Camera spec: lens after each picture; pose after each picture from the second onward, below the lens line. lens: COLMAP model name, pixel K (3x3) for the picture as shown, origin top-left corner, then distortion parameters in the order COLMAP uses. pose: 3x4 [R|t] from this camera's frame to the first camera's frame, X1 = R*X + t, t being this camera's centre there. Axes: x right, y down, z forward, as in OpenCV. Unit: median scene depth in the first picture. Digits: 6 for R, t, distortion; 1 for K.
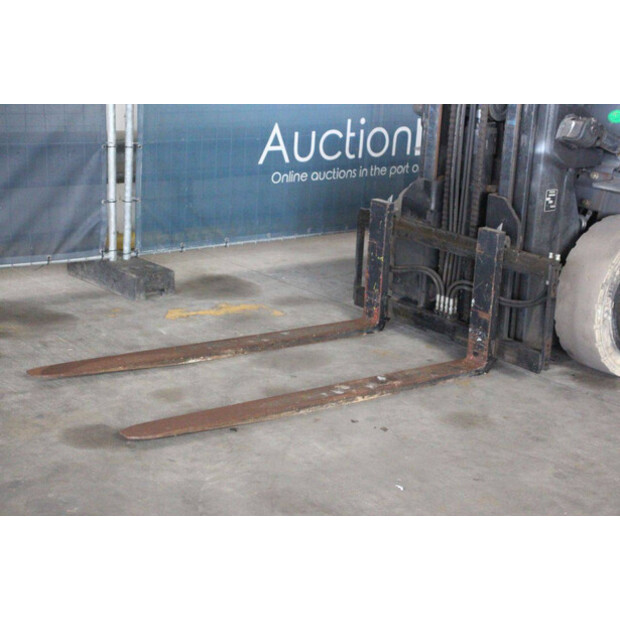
lens RADIAL K [[1210.2, 0, 310.0], [0, 1210.2, 310.0], [0, 0, 1]] dist [0.297178, 0.022723]
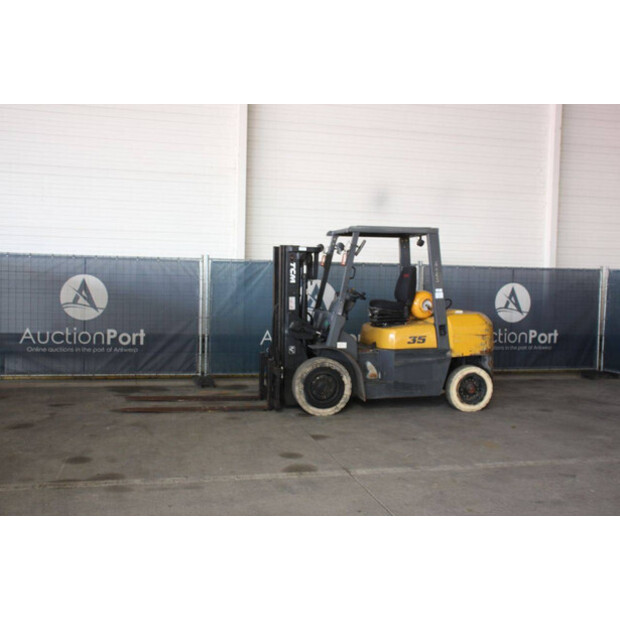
lens RADIAL K [[686.4, 0, 310.0], [0, 686.4, 310.0], [0, 0, 1]] dist [-0.031210, 0.011333]
pose [[0.906483, -0.011800, -0.422078, 0.889719], [-0.086915, 0.972988, -0.213868, 0.154424], [0.413201, 0.230552, 0.880971, -0.401204]]
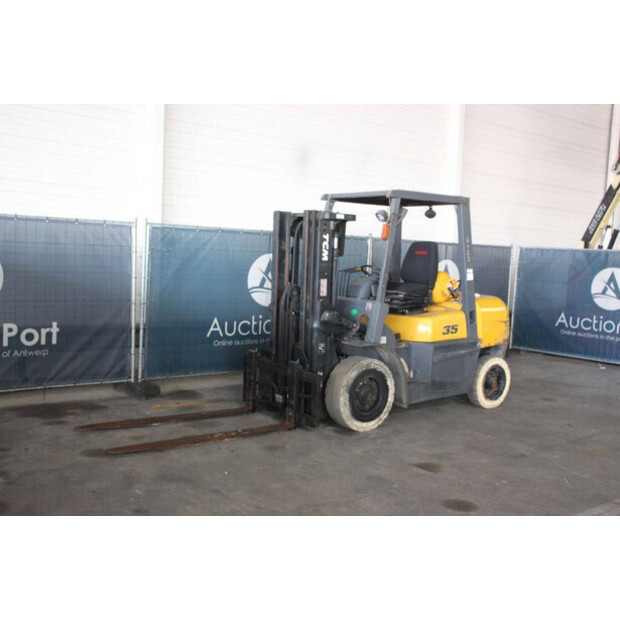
lens RADIAL K [[674.4, 0, 310.0], [0, 674.4, 310.0], [0, 0, 1]] dist [-0.040273, 0.023154]
pose [[0.999946, -0.009998, -0.002815, 0.175947], [0.009324, 0.983478, -0.180788, 0.058479], [0.004576, 0.180752, 0.983518, -0.188197]]
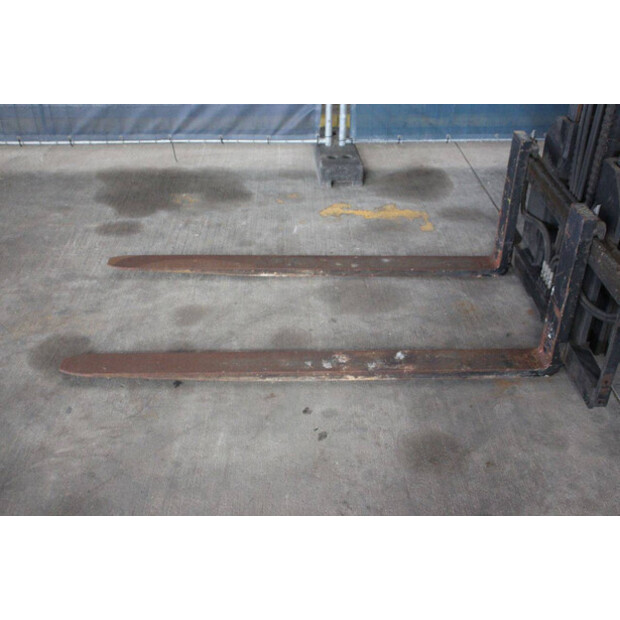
lens RADIAL K [[686.4, 0, 310.0], [0, 686.4, 310.0], [0, 0, 1]] dist [-0.031210, 0.011333]
pose [[0.805141, 0.279700, -0.522988, 0.241765], [-0.116380, 0.939176, 0.323116, -0.120156], [0.581553, -0.199289, 0.788721, 0.542206]]
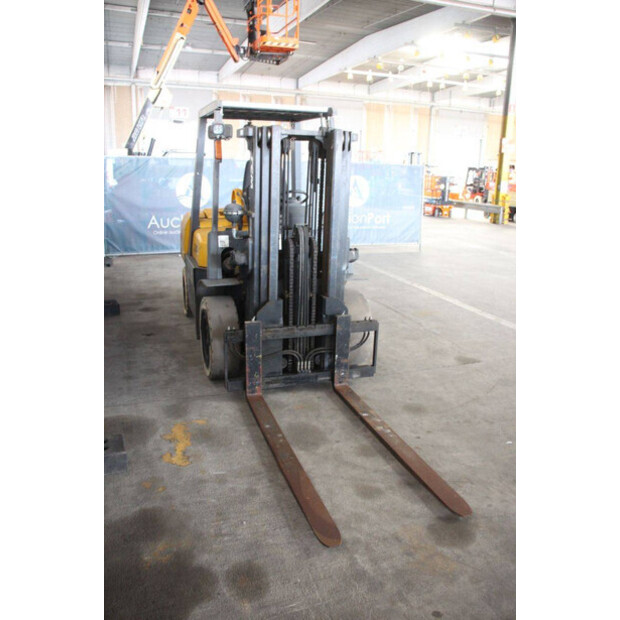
lens RADIAL K [[525.7, 0, 313.1], [0, 525.7, 302.4], [0, 0, 1]] dist [-0.187123, 0.191222]
pose [[0.312047, -0.283039, 0.906926, -0.556267], [0.240842, 0.946977, 0.212671, -0.254697], [-0.919033, 0.152063, 0.363669, 0.727334]]
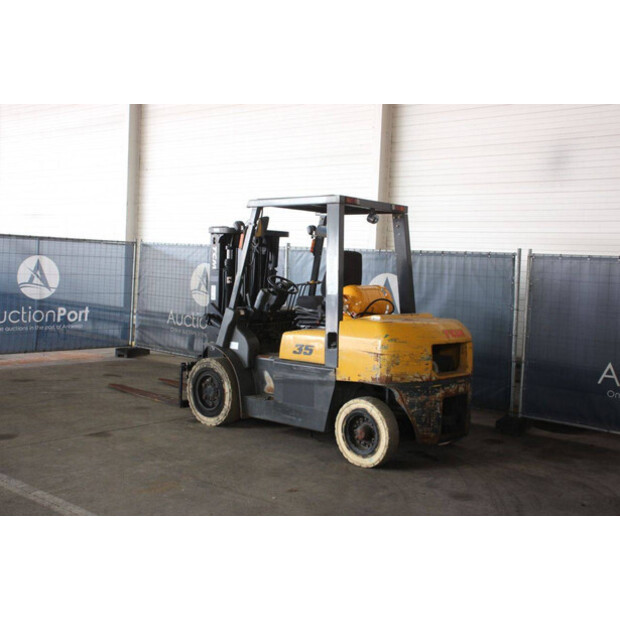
lens RADIAL K [[729.3, 0, 310.0], [0, 729.3, 310.0], [0, 0, 1]] dist [0.003359, 0.000153]
pose [[0.189157, 0.020503, -0.981733, 1.656522], [-0.293666, 0.955206, -0.036634, -0.160193], [0.937006, 0.295231, 0.186705, 0.868993]]
